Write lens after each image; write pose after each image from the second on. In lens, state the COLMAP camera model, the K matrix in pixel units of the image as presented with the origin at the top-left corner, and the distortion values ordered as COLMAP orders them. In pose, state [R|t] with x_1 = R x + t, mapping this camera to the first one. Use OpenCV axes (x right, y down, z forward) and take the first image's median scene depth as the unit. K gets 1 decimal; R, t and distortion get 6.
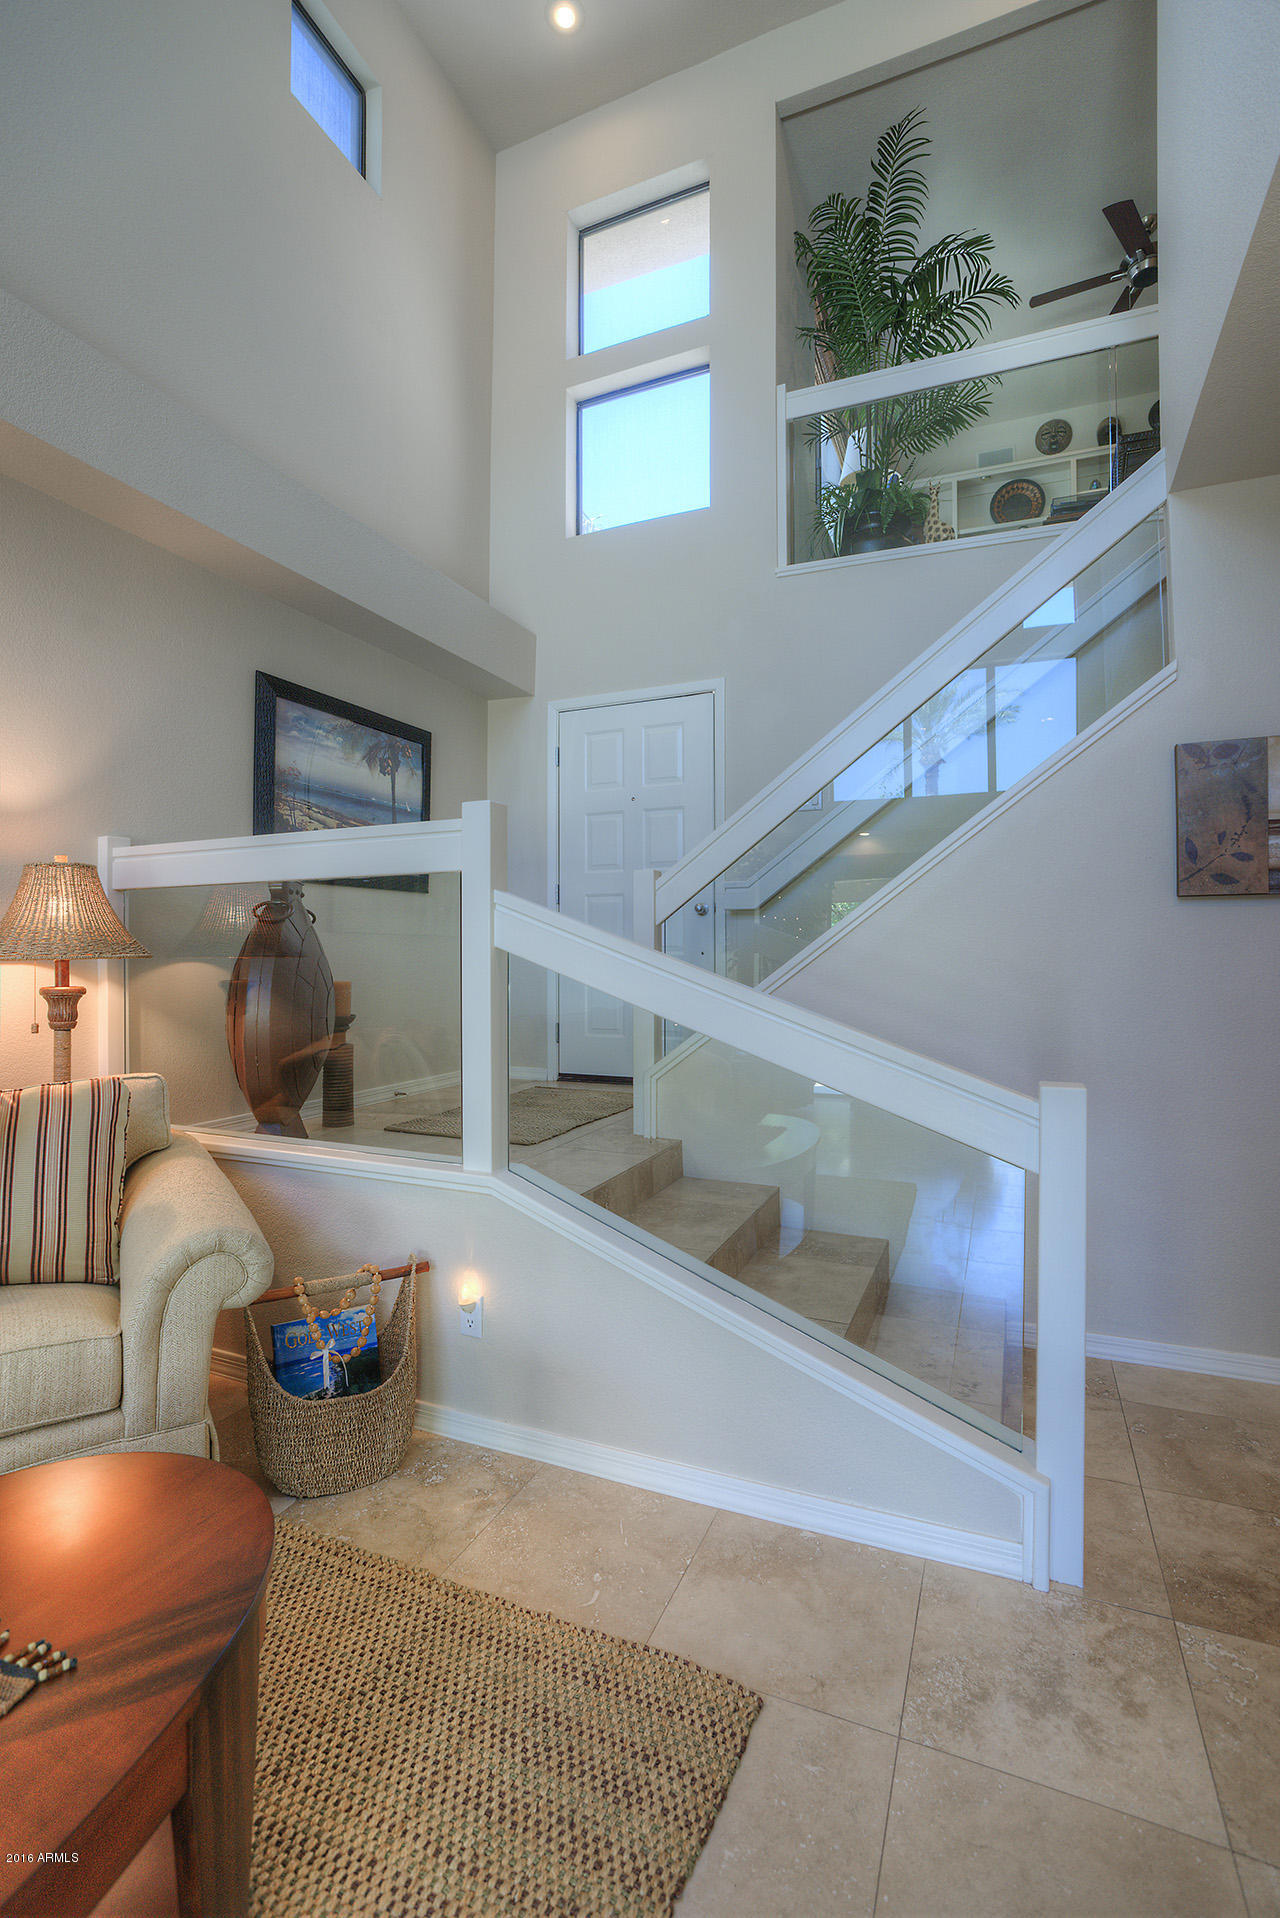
lens RADIAL K [[871.7, 0, 640.0], [0, 871.7, 959.0], [0, 0, 1]] dist [-0.062363, 0.024361]
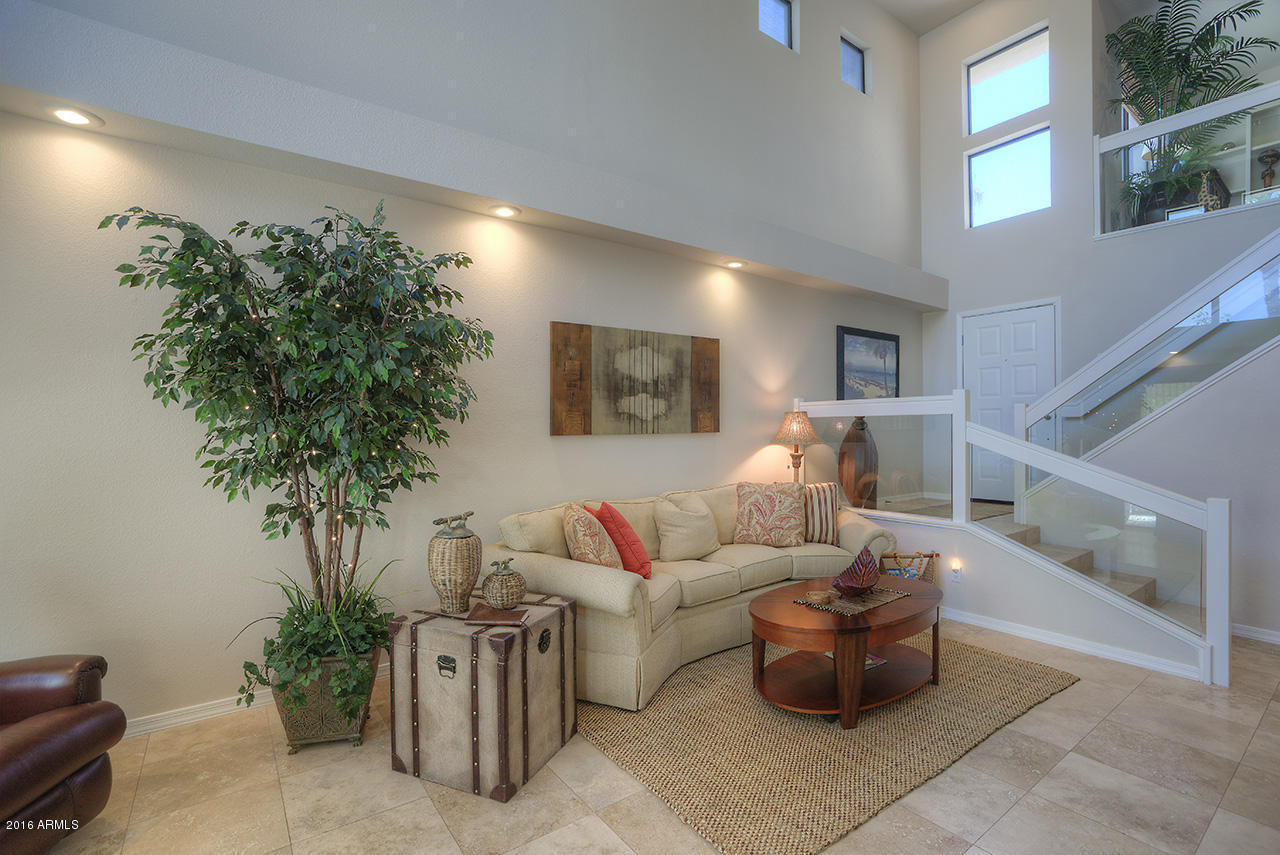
lens RADIAL K [[581.7, 0, 645.0], [0, 581.7, 429.5], [0, 0, 1]] dist [-0.062363, 0.024361]
pose [[0.863527, 0.000603, -0.504302, -0.075712], [-0.002186, 0.999994, -0.002547, -0.026421], [0.504297, 0.003302, 0.863524, -0.618757]]
